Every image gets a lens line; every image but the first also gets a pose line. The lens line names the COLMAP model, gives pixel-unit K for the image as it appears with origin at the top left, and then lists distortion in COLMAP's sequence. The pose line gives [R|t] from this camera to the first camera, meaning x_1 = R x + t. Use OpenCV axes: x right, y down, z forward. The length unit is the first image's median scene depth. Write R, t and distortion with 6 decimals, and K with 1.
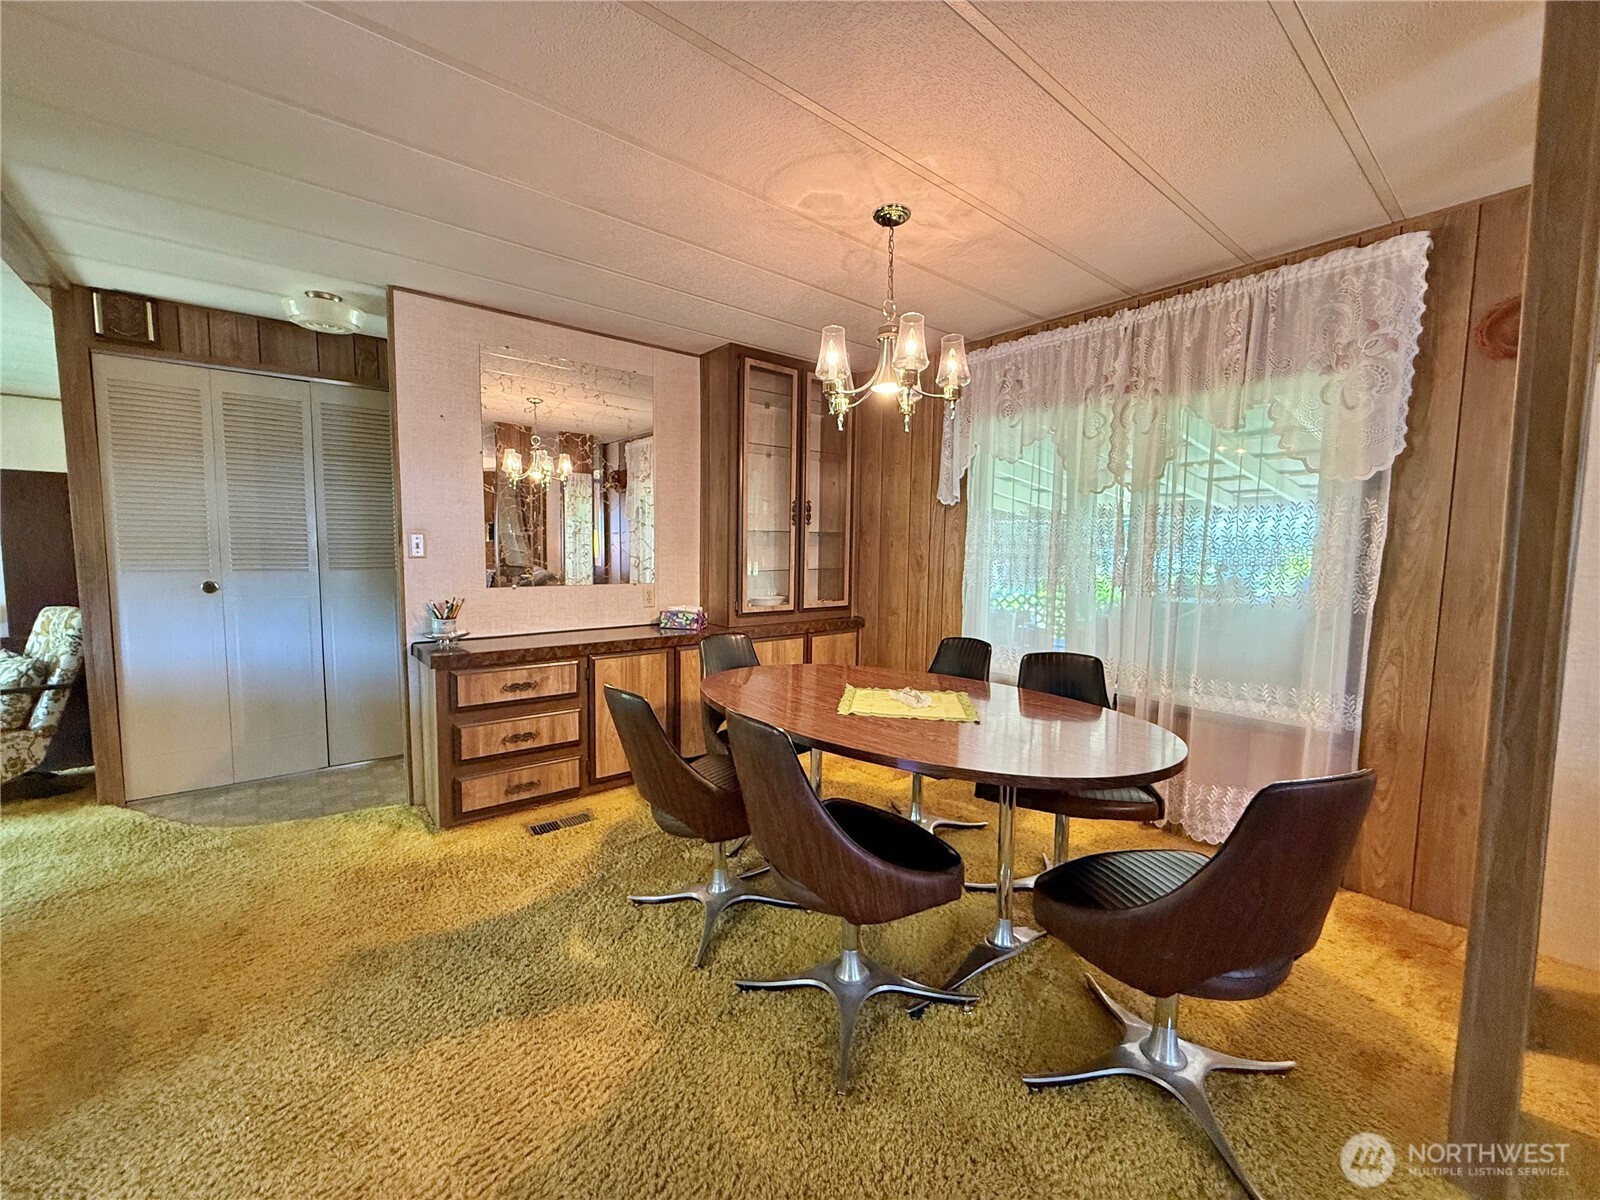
lens RADIAL K [[635.1, 0, 805.4], [0, 635.1, 601.4], [0, 0, 1]] dist [0.002345, -0.000015]
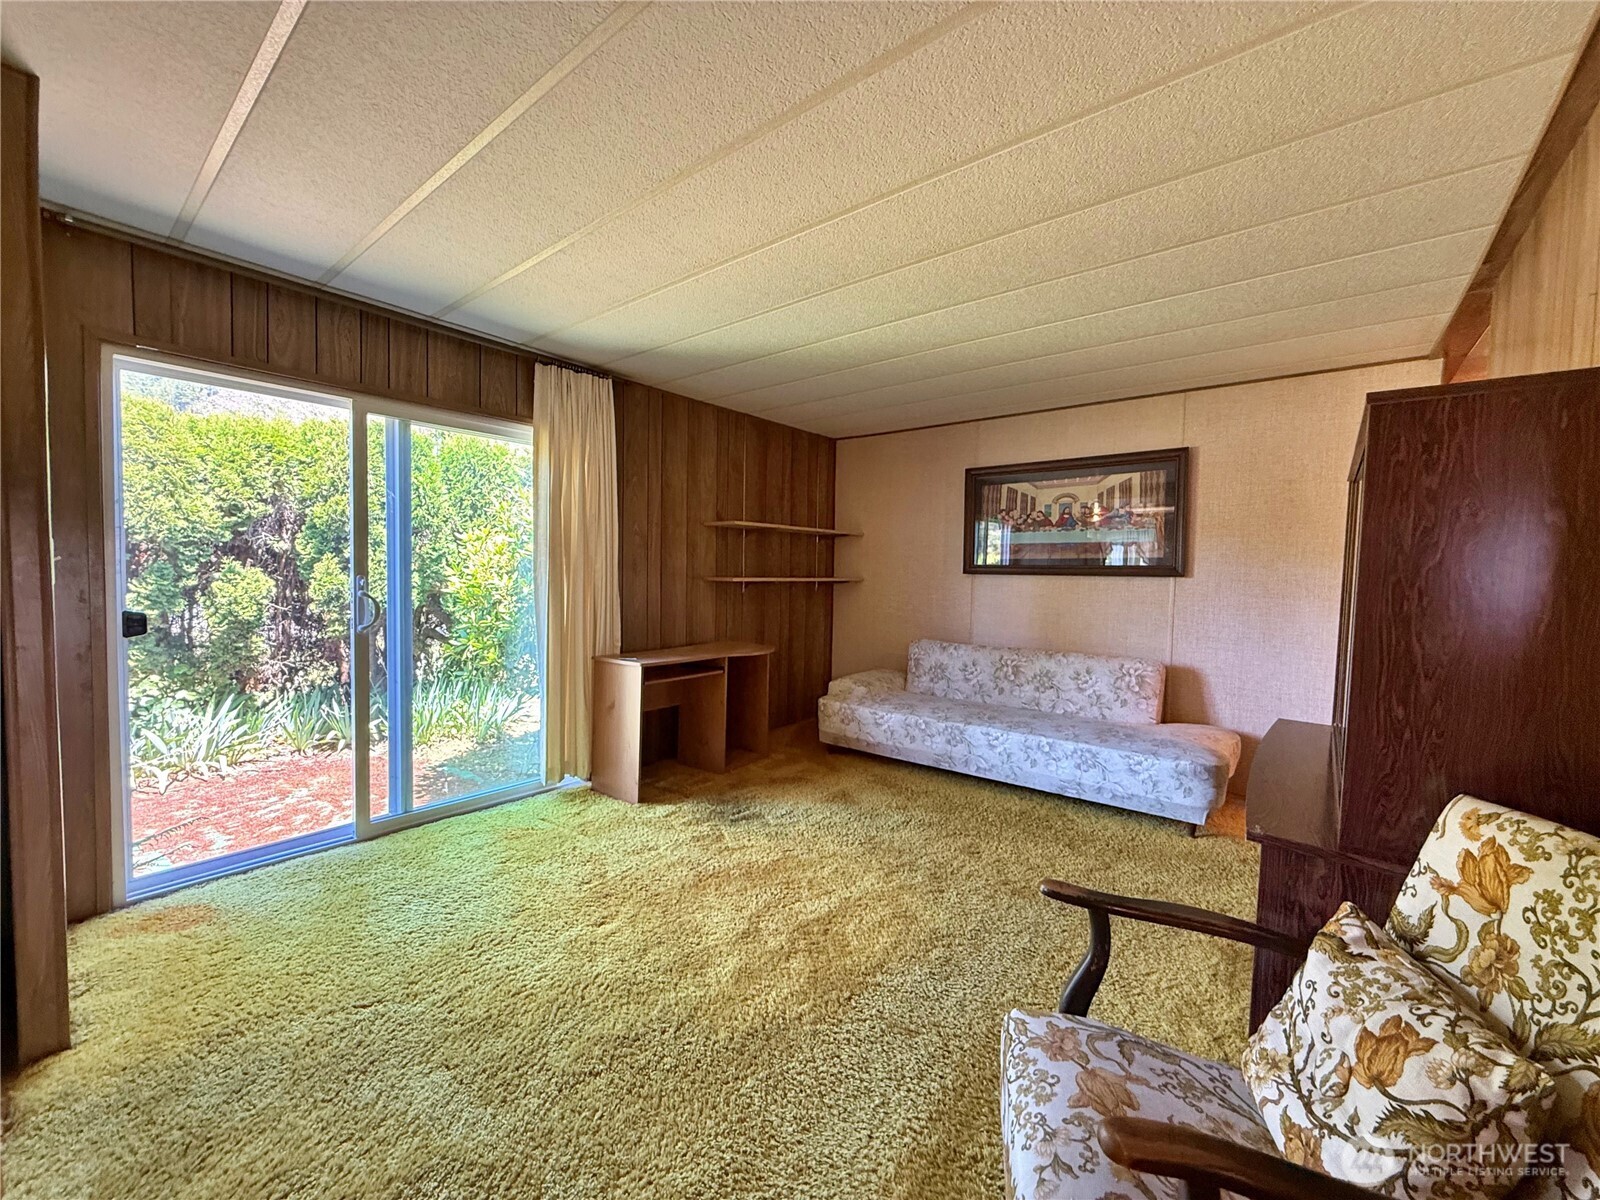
lens RADIAL K [[635.1, 0, 798.8], [0, 635.1, 598.3], [0, 0, 1]] dist [0.002345, -0.000015]
pose [[0.202127, 0.035699, -0.978709, -0.976384], [-0.099209, 0.994941, 0.015802, -0.060936], [0.974321, 0.093903, 0.204646, 0.622571]]
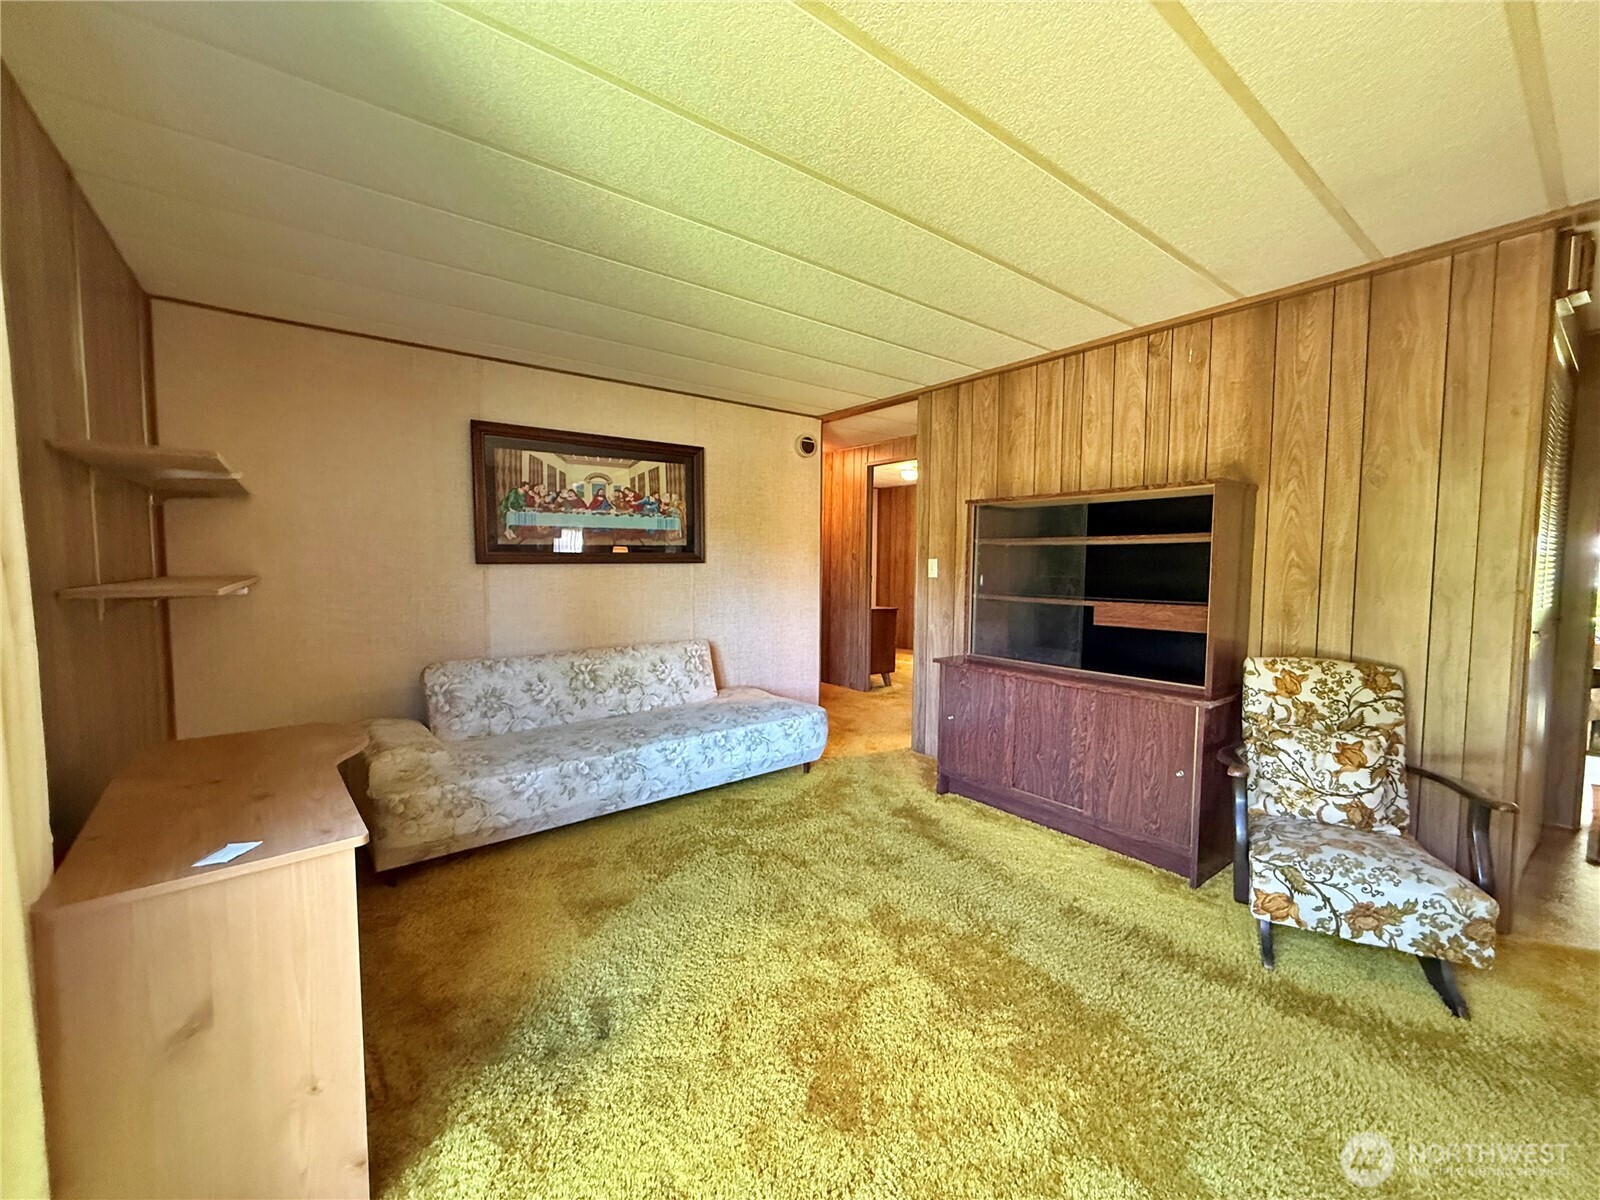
lens RADIAL K [[635.1, 0, 801.8], [0, 635.1, 596.9], [0, 0, 1]] dist [0.002345, -0.000015]
pose [[0.999439, -0.004940, -0.033126, -1.748815], [0.004015, 0.999602, -0.027939, -0.043371], [0.033251, 0.027790, 0.999061, 0.231087]]
